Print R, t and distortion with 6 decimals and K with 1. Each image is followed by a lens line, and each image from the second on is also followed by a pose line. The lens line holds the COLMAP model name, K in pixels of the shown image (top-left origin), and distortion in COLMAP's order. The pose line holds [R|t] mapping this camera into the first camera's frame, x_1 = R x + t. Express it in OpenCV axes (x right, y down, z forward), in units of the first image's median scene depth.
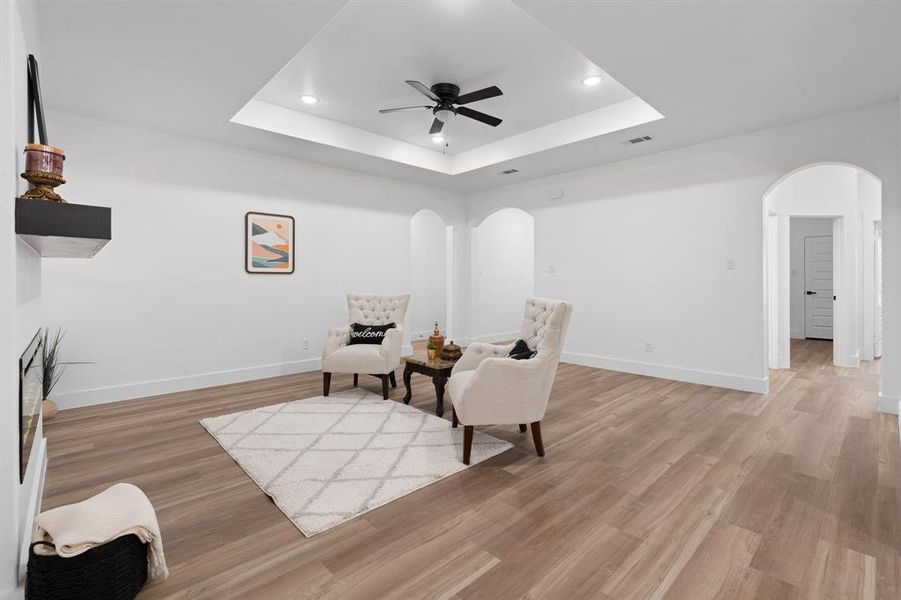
lens RADIAL K [[408.1, 0, 451.1], [0, 408.1, 279.4], [0, 0, 1]] dist [-0.000878, -0.000250]
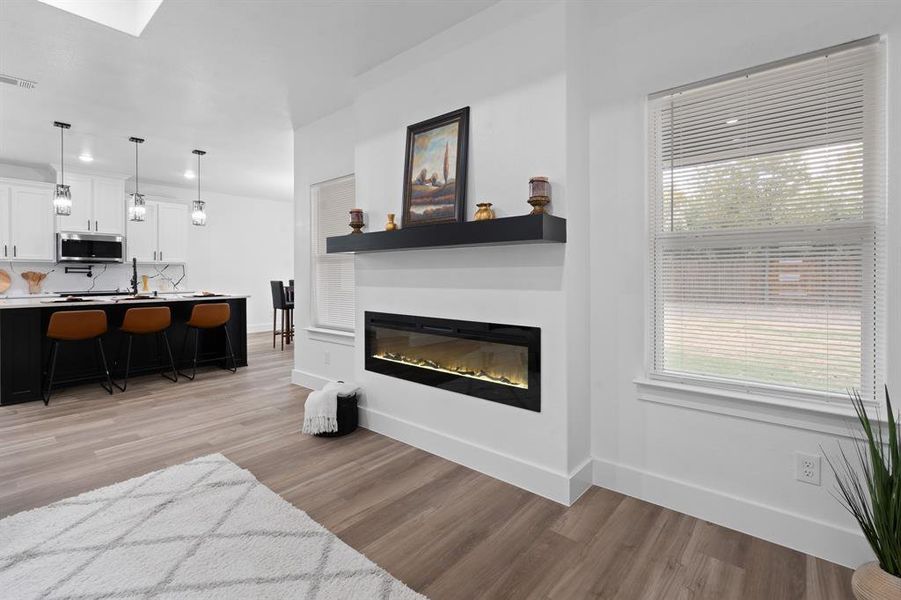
lens RADIAL K [[408.1, 0, 451.1], [0, 408.1, 279.4], [0, 0, 1]] dist [-0.000878, -0.000250]
pose [[-0.994894, 0.007056, -0.100676, -0.478178], [0.006339, 0.999952, 0.007440, 0.008981], [0.100723, 0.006764, -0.994891, 1.177040]]
